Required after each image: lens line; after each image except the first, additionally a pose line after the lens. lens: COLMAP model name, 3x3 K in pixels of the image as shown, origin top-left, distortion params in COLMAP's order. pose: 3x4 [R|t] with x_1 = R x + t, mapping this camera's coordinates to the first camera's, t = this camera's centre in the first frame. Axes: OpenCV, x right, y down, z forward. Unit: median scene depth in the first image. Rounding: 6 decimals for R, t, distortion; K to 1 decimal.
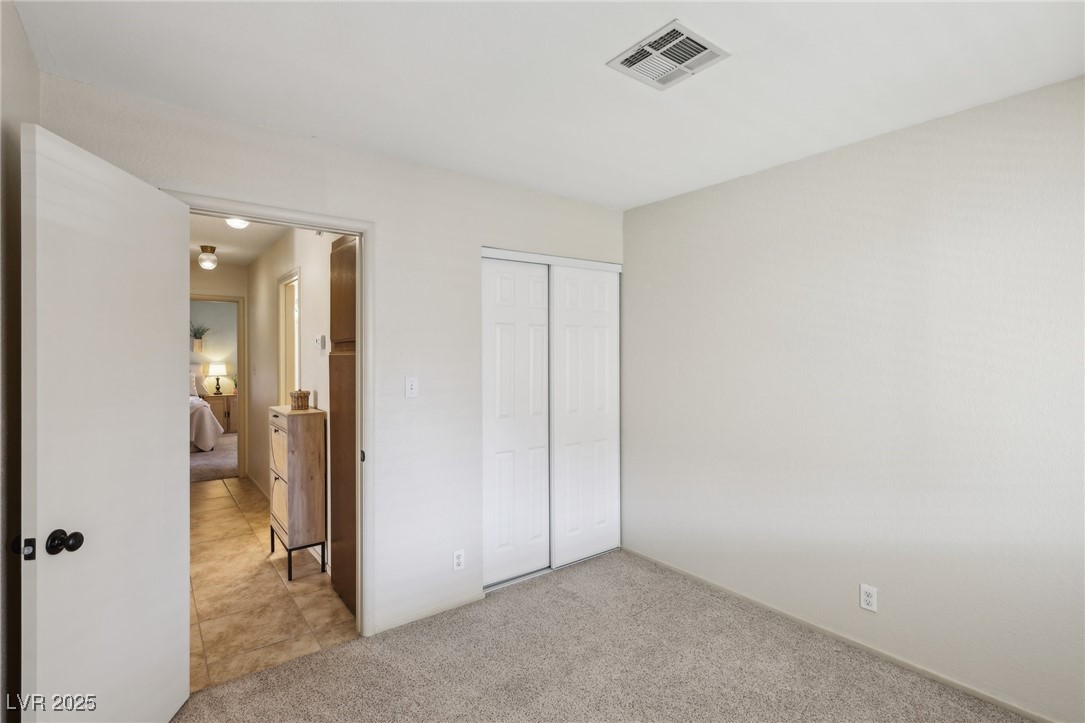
lens RADIAL K [[515.6, 0, 547.7], [0, 515.6, 356.4], [0, 0, 1]] dist [-0.003403, 0.002091]
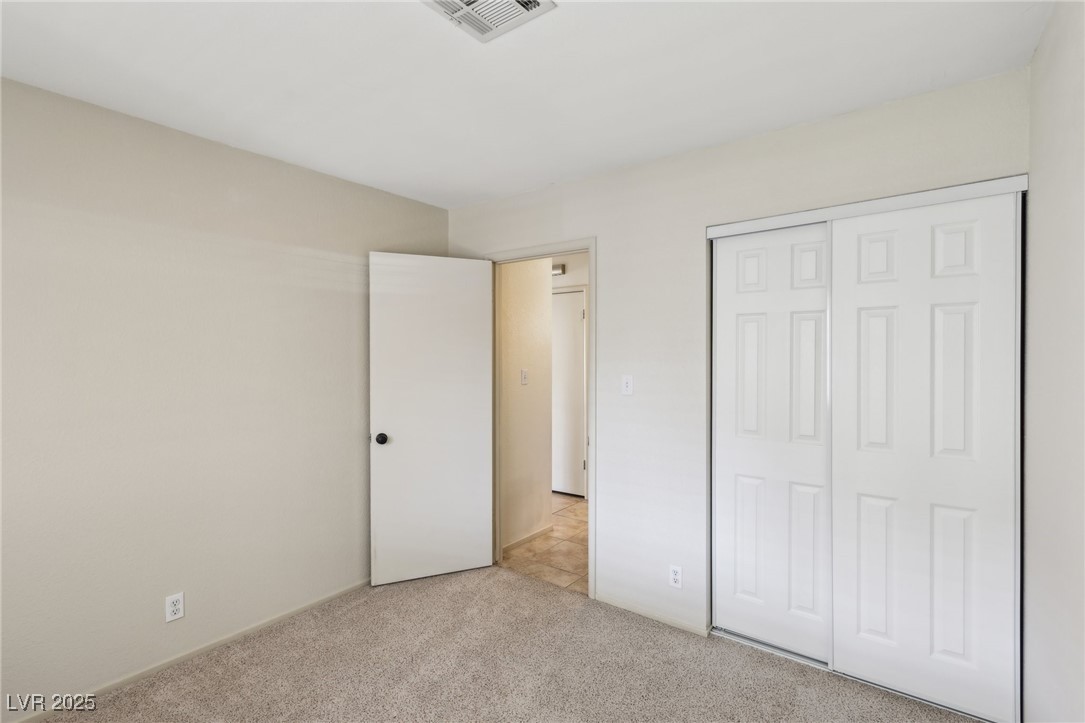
lens RADIAL K [[515.6, 0, 547.7], [0, 515.6, 361.3], [0, 0, 1]] dist [-0.003403, 0.002091]
pose [[0.256818, 0.008113, -0.966426, 0.703985], [-0.005561, 0.999961, 0.006917, 0.005565], [0.966444, 0.003598, 0.256853, 0.578888]]
